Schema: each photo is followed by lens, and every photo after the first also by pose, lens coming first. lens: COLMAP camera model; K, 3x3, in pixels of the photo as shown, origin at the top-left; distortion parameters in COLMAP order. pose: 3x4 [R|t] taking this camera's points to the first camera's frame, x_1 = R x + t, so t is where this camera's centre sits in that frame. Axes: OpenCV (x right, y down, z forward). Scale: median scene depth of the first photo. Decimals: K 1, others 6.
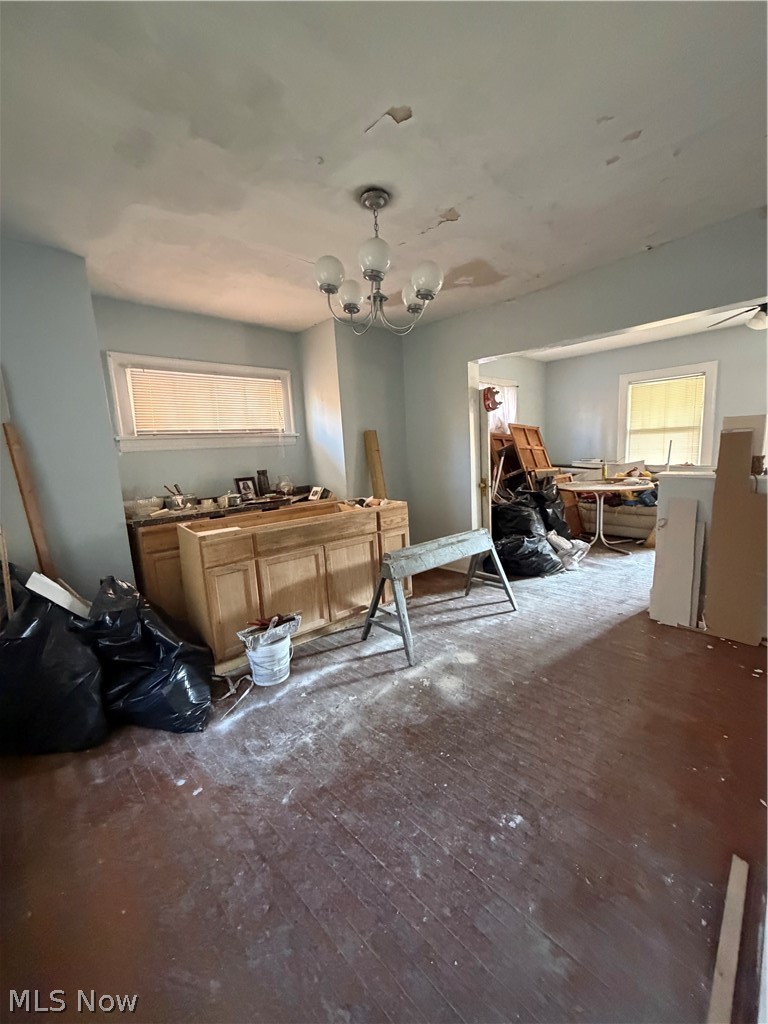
lens RADIAL K [[409.9, 0, 385.8], [0, 409.9, 511.2], [0, 0, 1]] dist [0.003319, -0.000360]
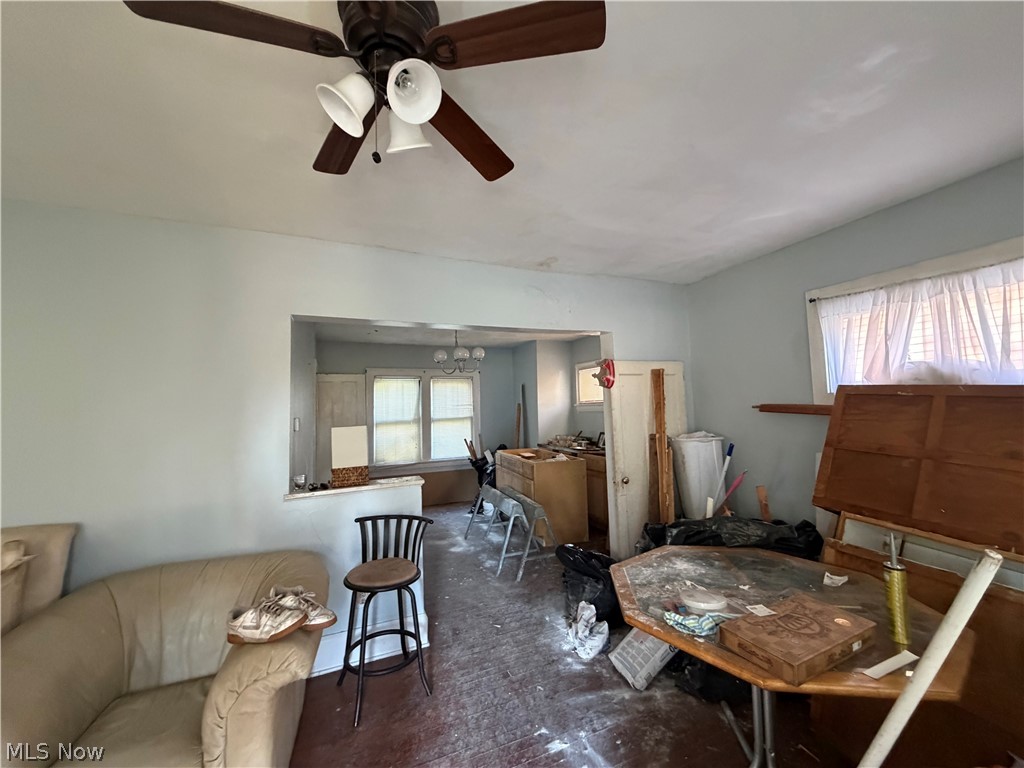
lens RADIAL K [[409.9, 0, 510.9], [0, 409.9, 385.2], [0, 0, 1]] dist [0.003319, -0.000360]
pose [[-0.369266, -0.001340, -0.929323, 1.583305], [-0.100791, 0.994158, 0.038616, -0.372396], [0.923842, 0.107927, -0.367244, 1.665865]]
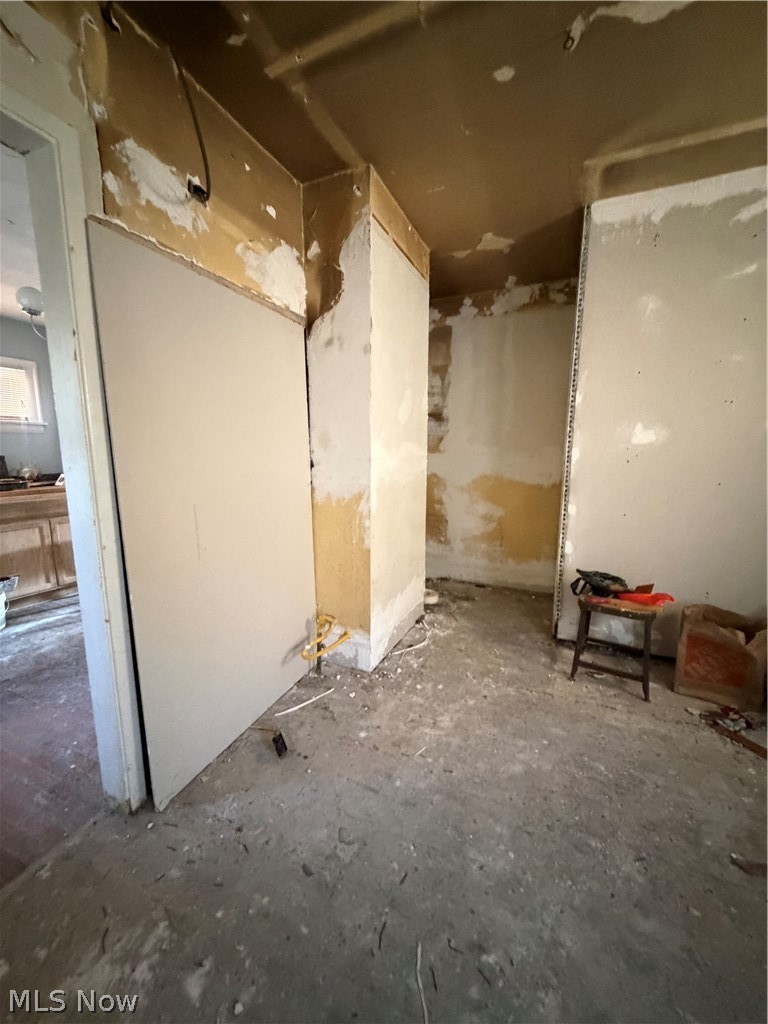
lens RADIAL K [[409.9, 0, 383.6], [0, 409.9, 511.9], [0, 0, 1]] dist [0.003319, -0.000360]
pose [[0.928447, -0.002184, 0.371459, 0.308023], [0.005429, 0.999956, -0.007691, 0.078358], [-0.371426, 0.009157, 0.928417, -0.454399]]
